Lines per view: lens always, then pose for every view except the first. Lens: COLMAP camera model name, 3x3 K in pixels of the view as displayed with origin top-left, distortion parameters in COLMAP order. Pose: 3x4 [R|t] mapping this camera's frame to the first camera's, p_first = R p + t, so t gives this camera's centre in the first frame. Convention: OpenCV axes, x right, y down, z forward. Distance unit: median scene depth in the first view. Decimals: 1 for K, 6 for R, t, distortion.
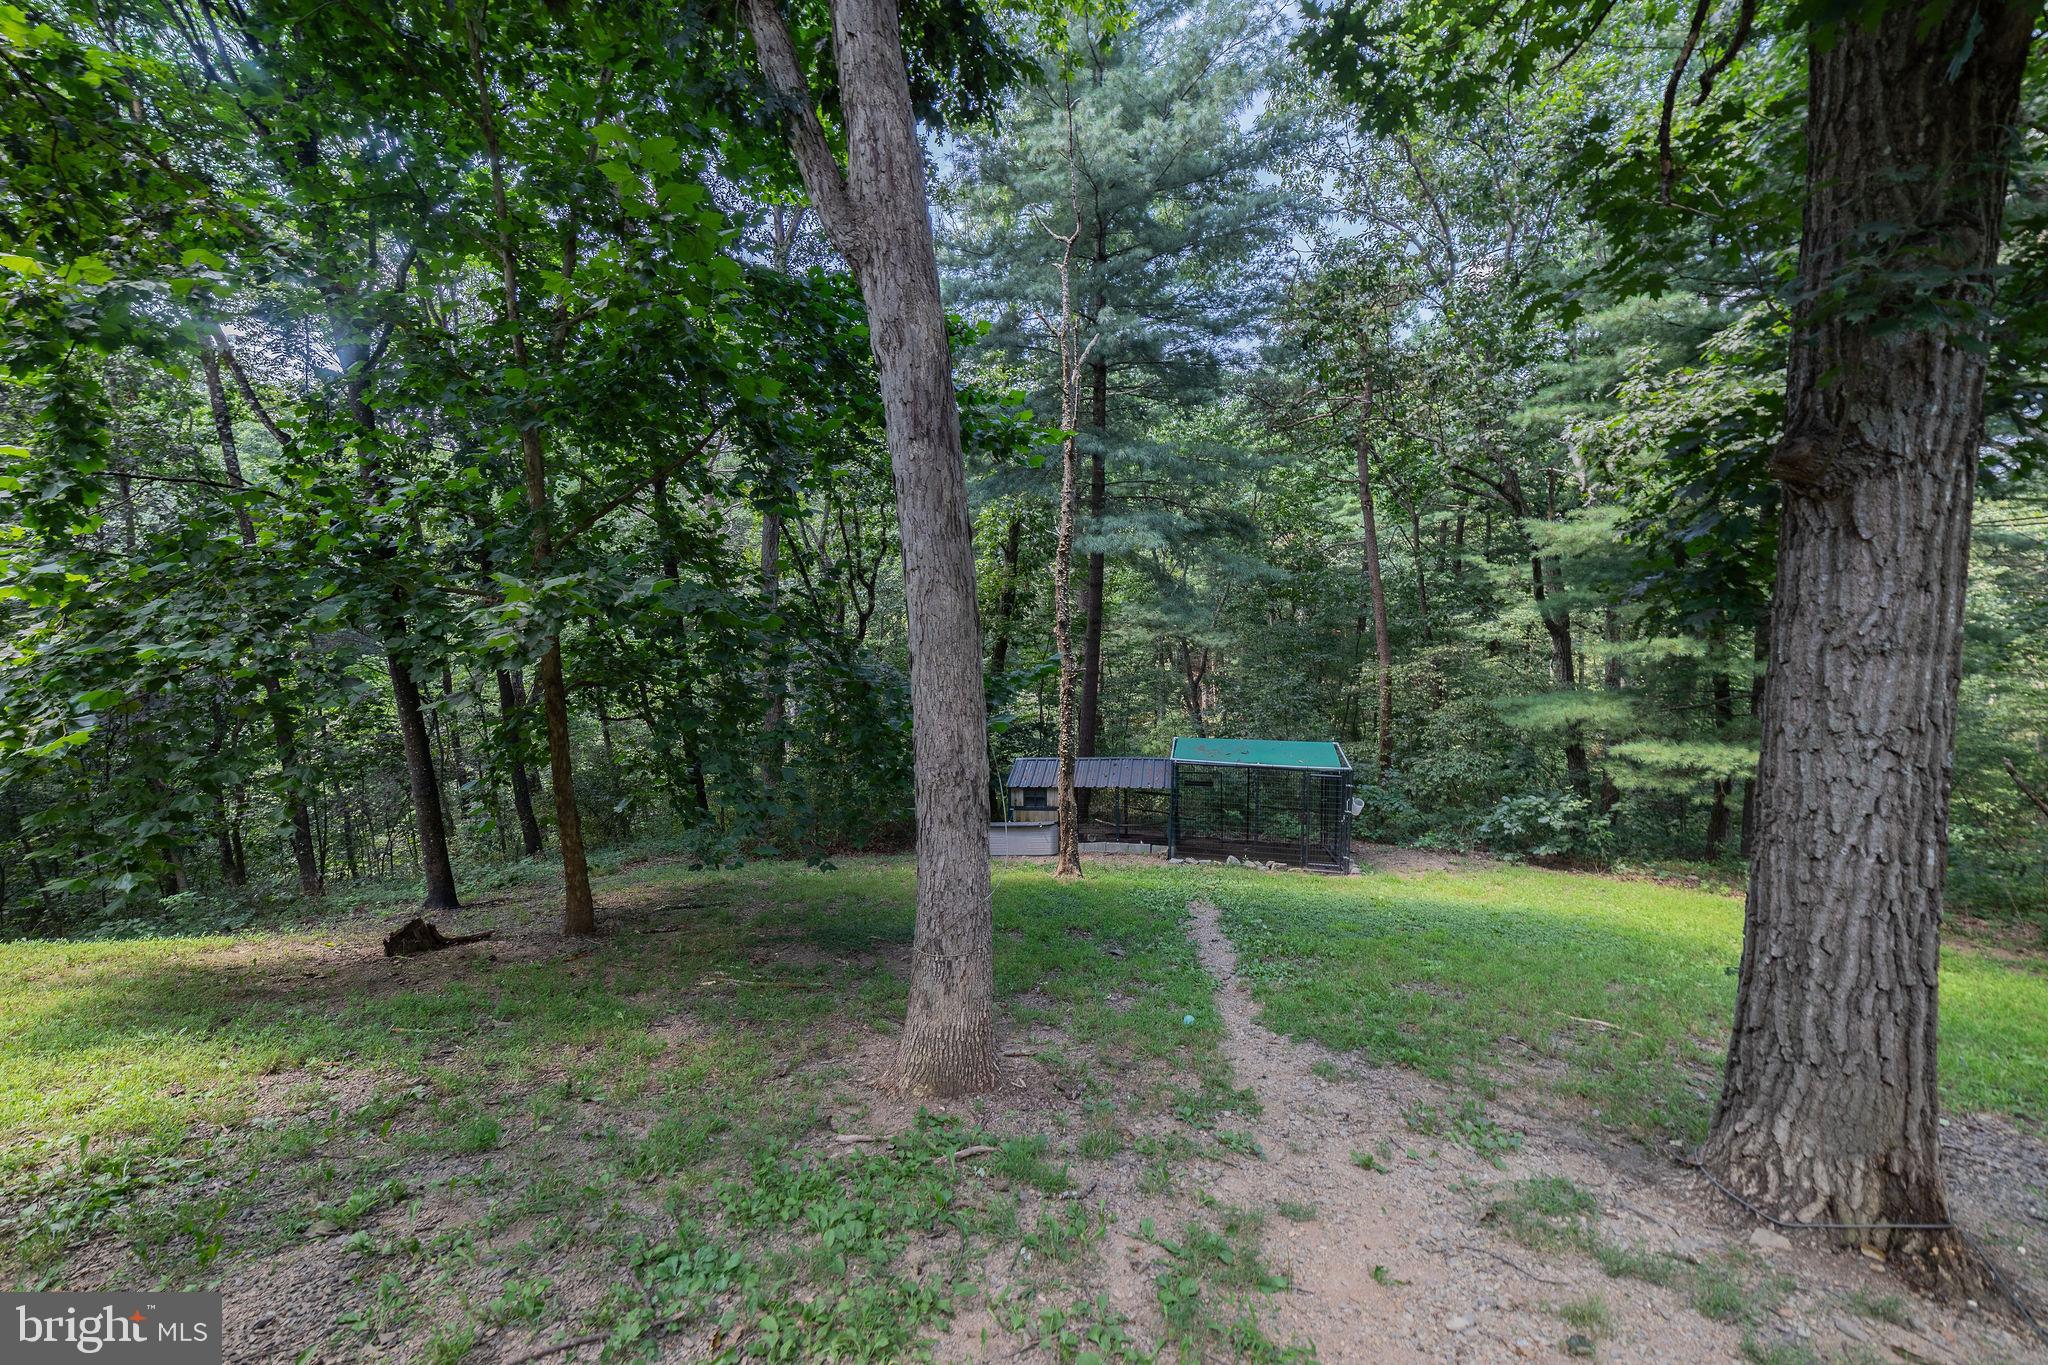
lens RADIAL K [[795.8, 0, 1028.8], [0, 795.8, 660.9], [0, 0, 1]] dist [-0.024951, 0.009966]
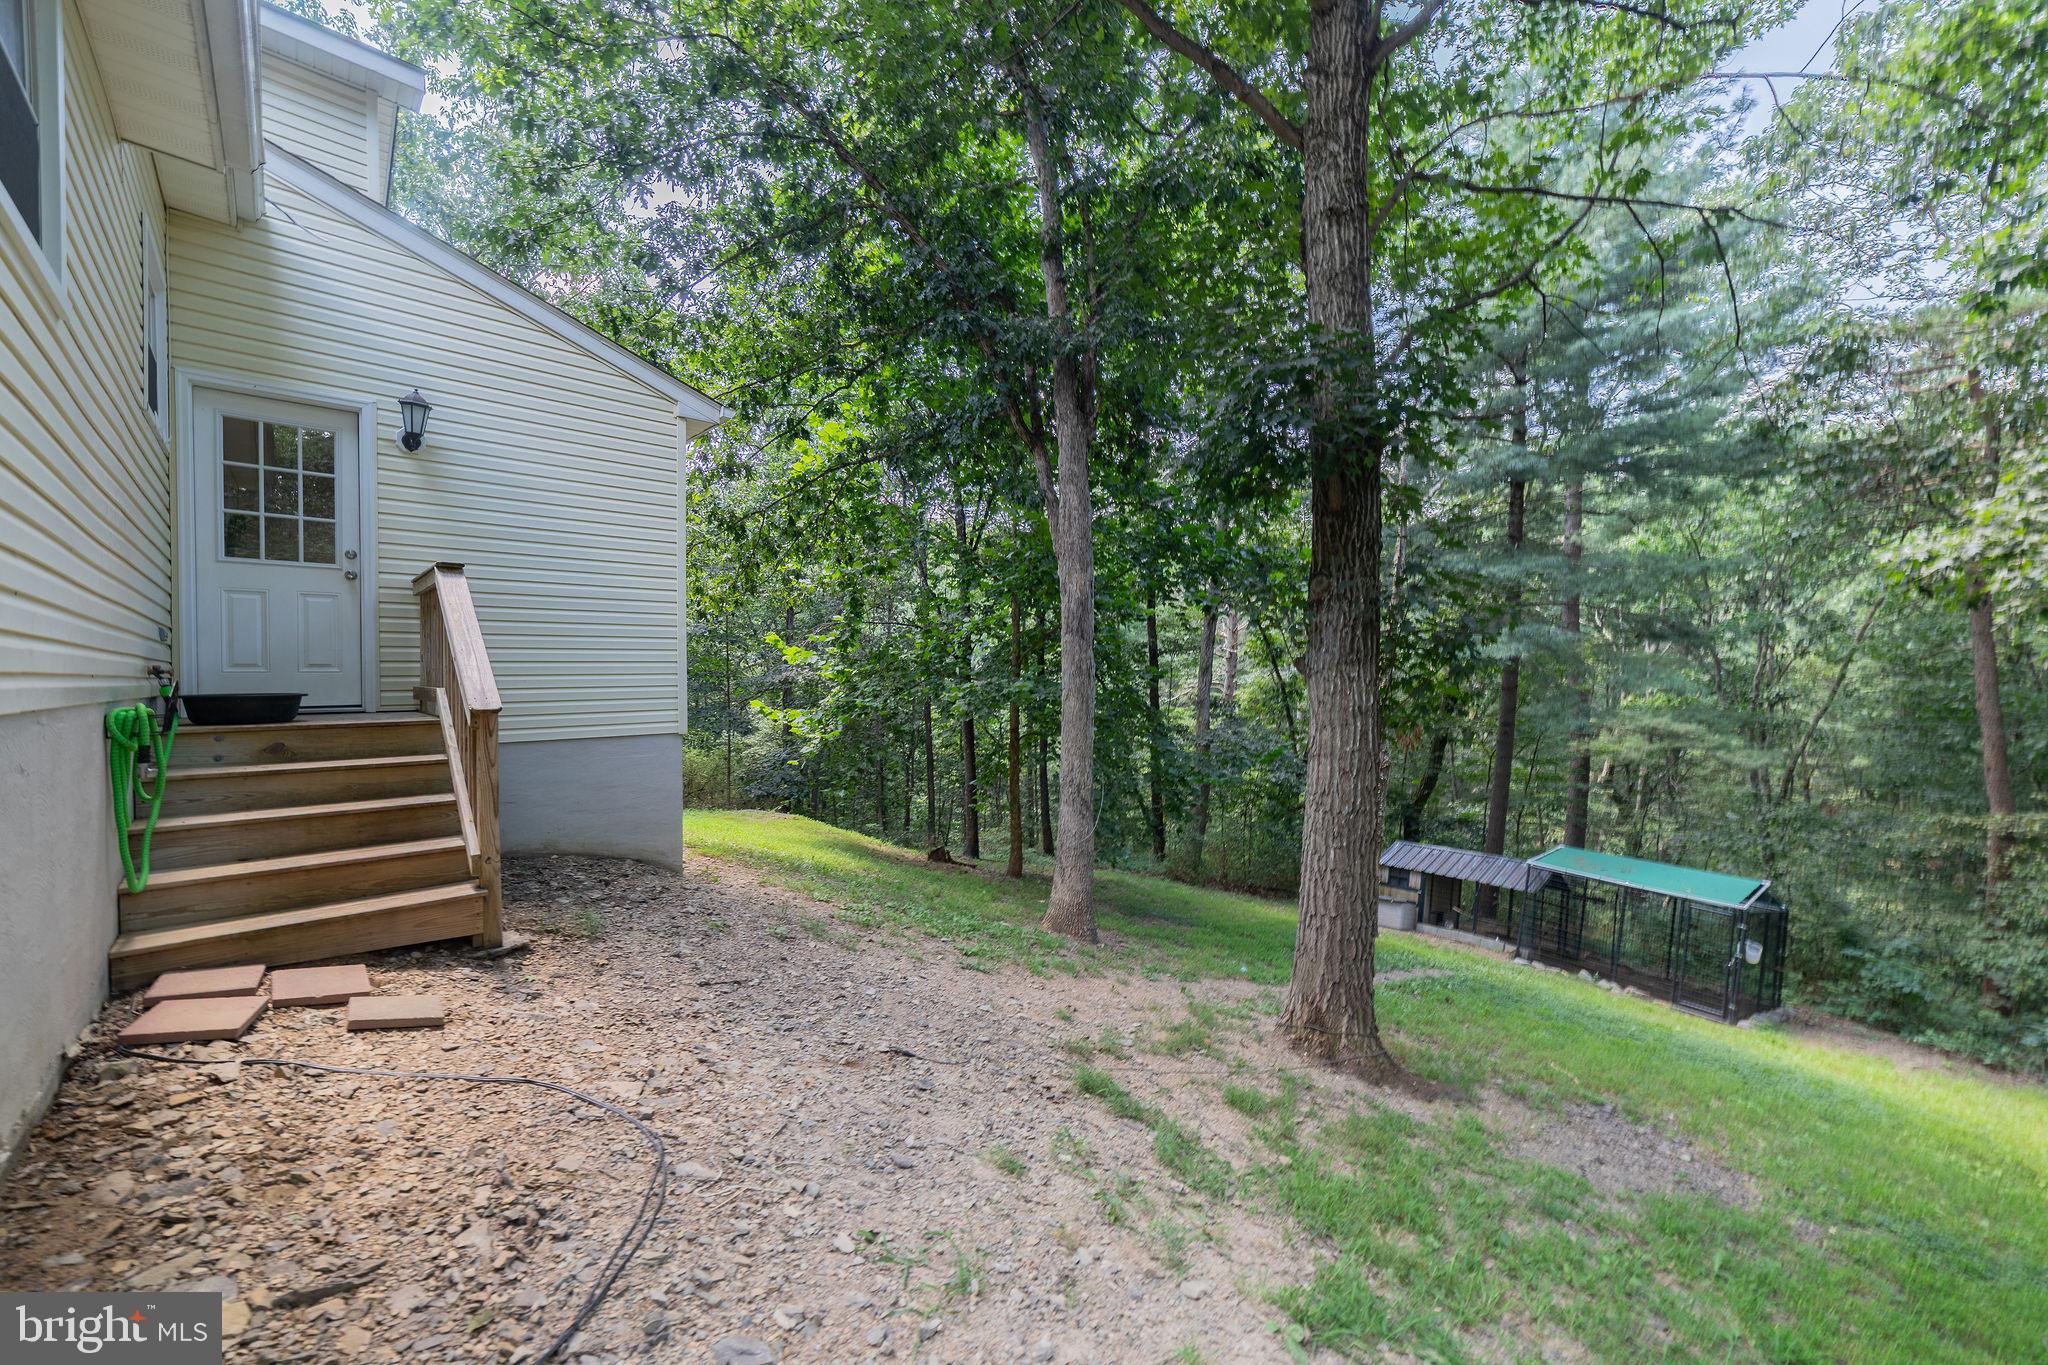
lens RADIAL K [[795.8, 0, 1028.8], [0, 795.8, 660.9], [0, 0, 1]] dist [-0.024951, 0.009966]
pose [[0.759267, 0.024951, -0.650301, 0.358672], [-0.090629, 0.993581, -0.067693, -0.007464], [0.644438, 0.110334, 0.756655, -0.223789]]
